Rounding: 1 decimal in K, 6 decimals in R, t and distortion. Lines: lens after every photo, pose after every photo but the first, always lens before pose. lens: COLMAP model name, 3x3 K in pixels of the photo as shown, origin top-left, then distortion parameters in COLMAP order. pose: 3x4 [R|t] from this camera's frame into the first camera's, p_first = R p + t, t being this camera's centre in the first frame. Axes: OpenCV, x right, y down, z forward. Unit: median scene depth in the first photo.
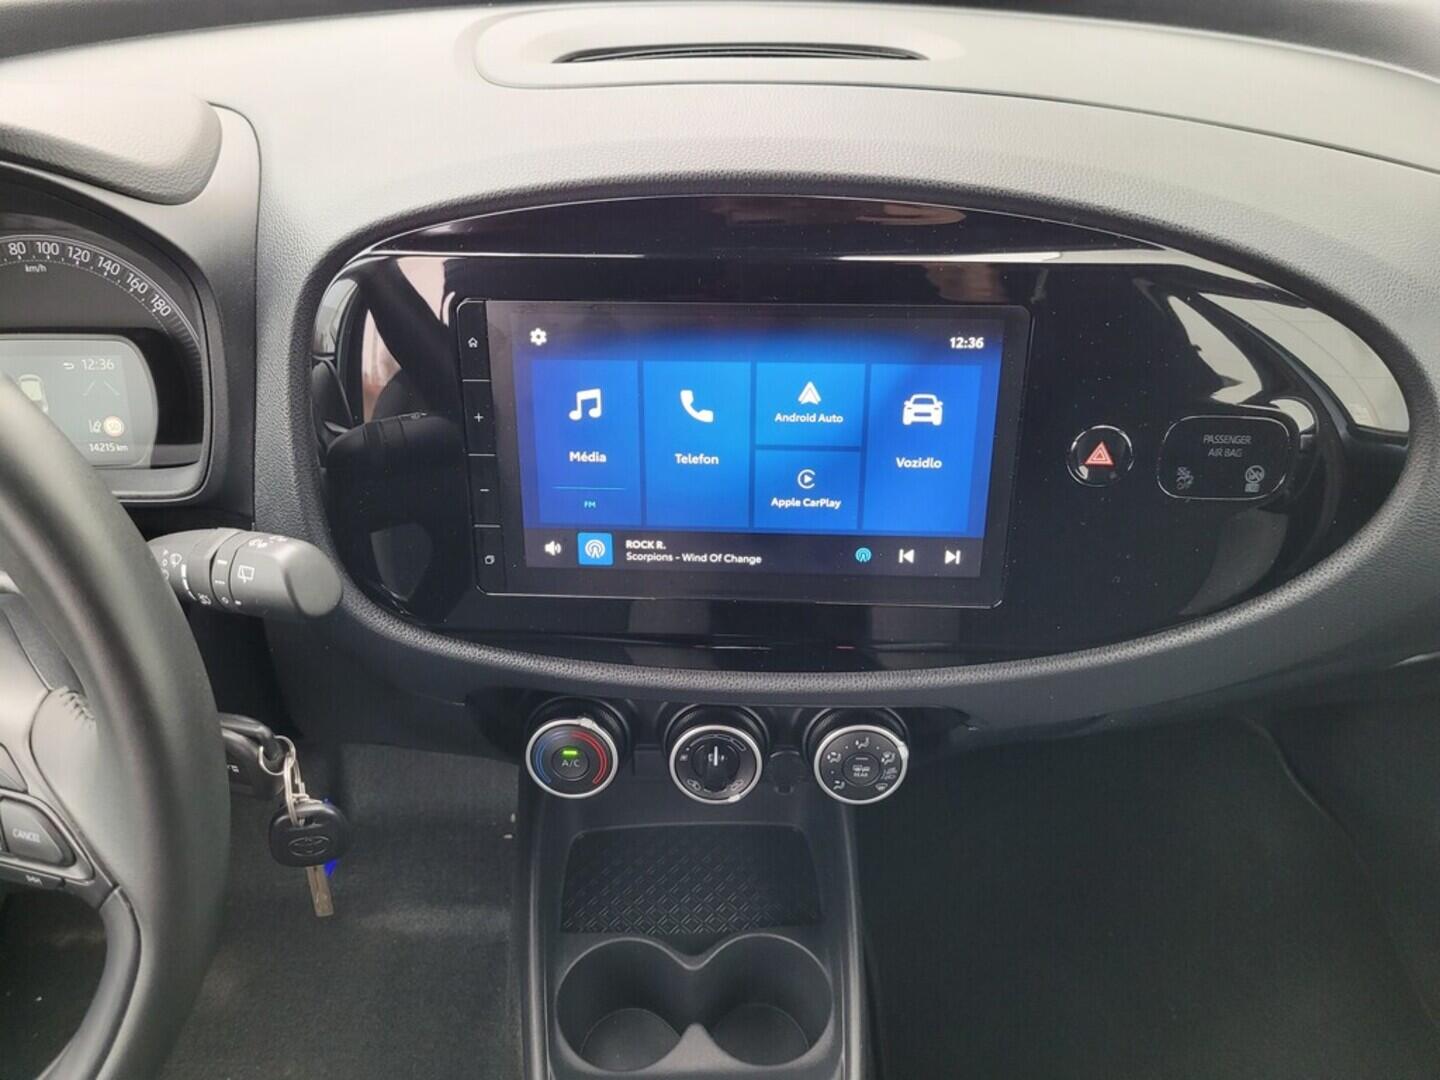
lens RADIAL K [[1118.1, 0, 711.2], [0, 1118.1, 528.9], [0, 0, 1]] dist [0.014332, -0.001847]
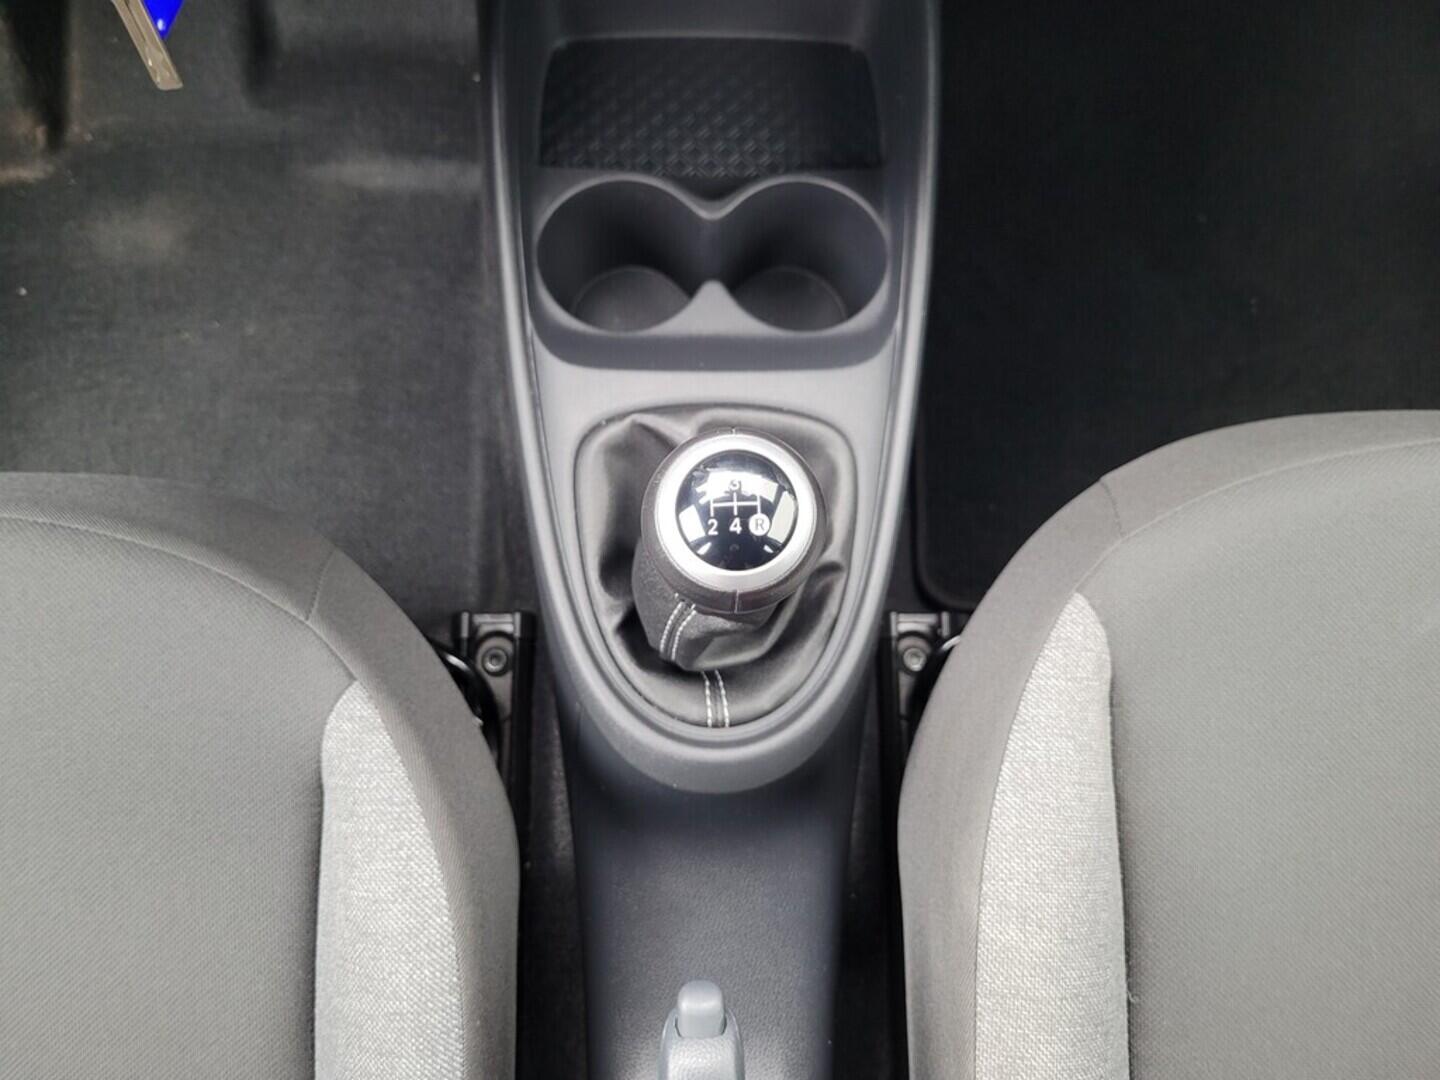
lens RADIAL K [[1130.2, 0, 720.0], [0, 1130.2, 540.0], [0, 0, 1]] dist [-0.031450, 0.003610]
pose [[0.999204, 0.034944, 0.019218, -0.021573], [-0.039670, 0.821566, 0.568731, 0.162590], [0.004085, -0.569041, 0.822299, 0.284400]]
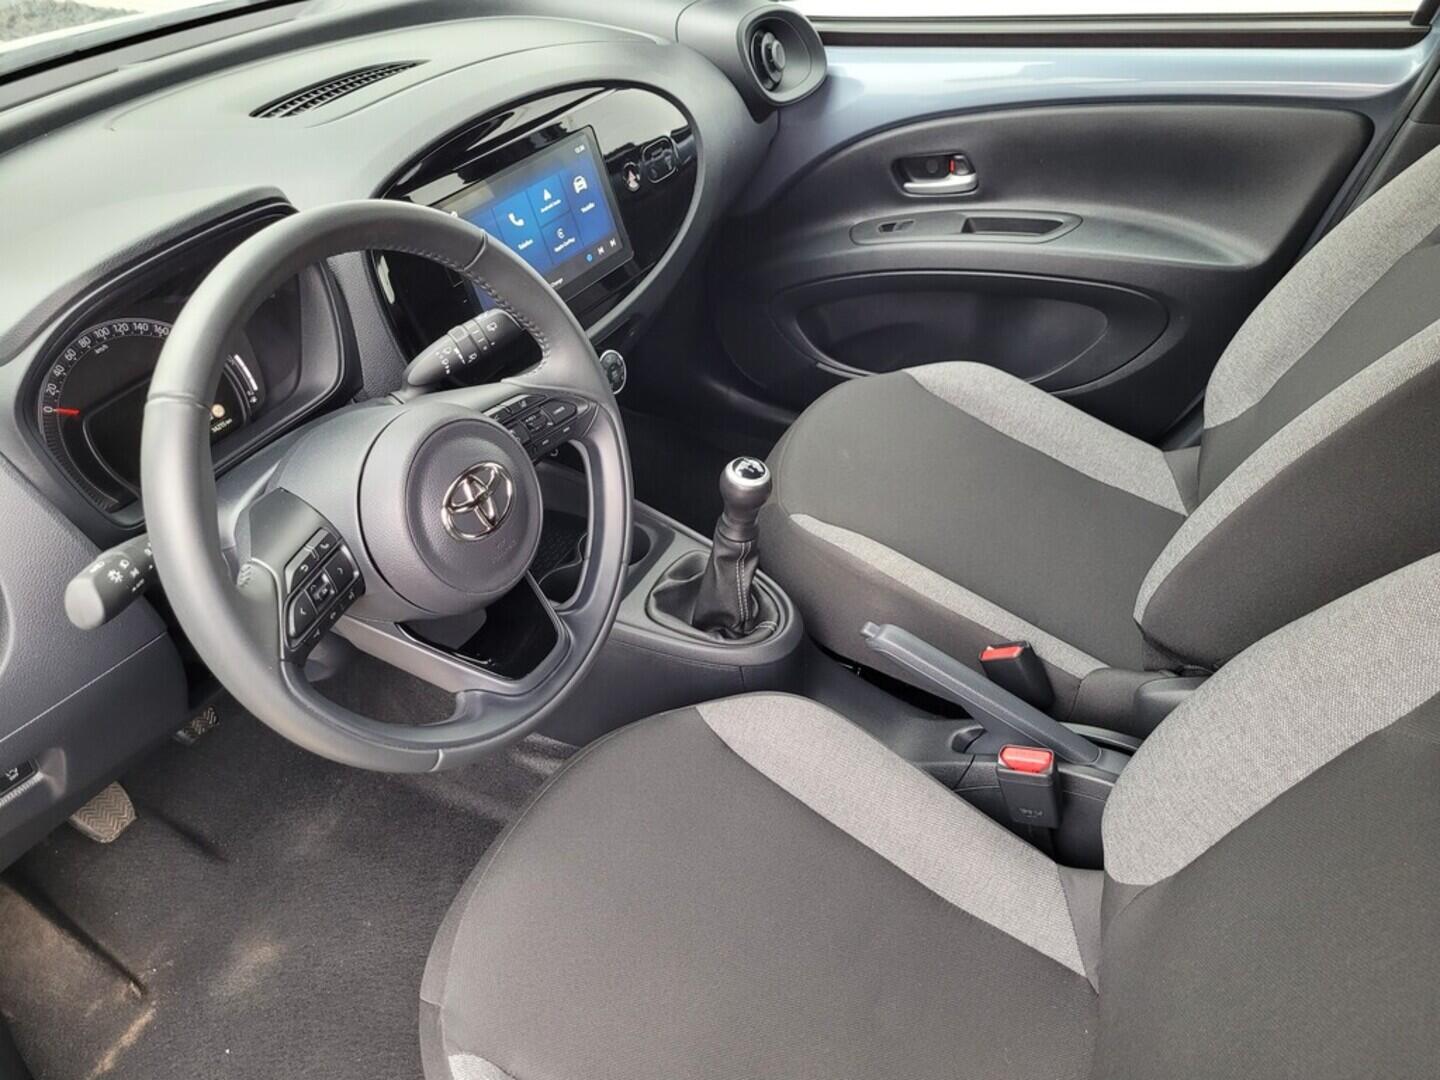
lens RADIAL K [[1084.8, 0, 720.0], [0, 1084.8, 540.0], [0, 0, 1]] dist [0.059275, -0.073939]
pose [[0.486633, -0.558412, 0.671837, -1.318014], [0.560315, 0.789530, 0.250381, 0.060371], [-0.670251, 0.254597, 0.697097, -0.483994]]
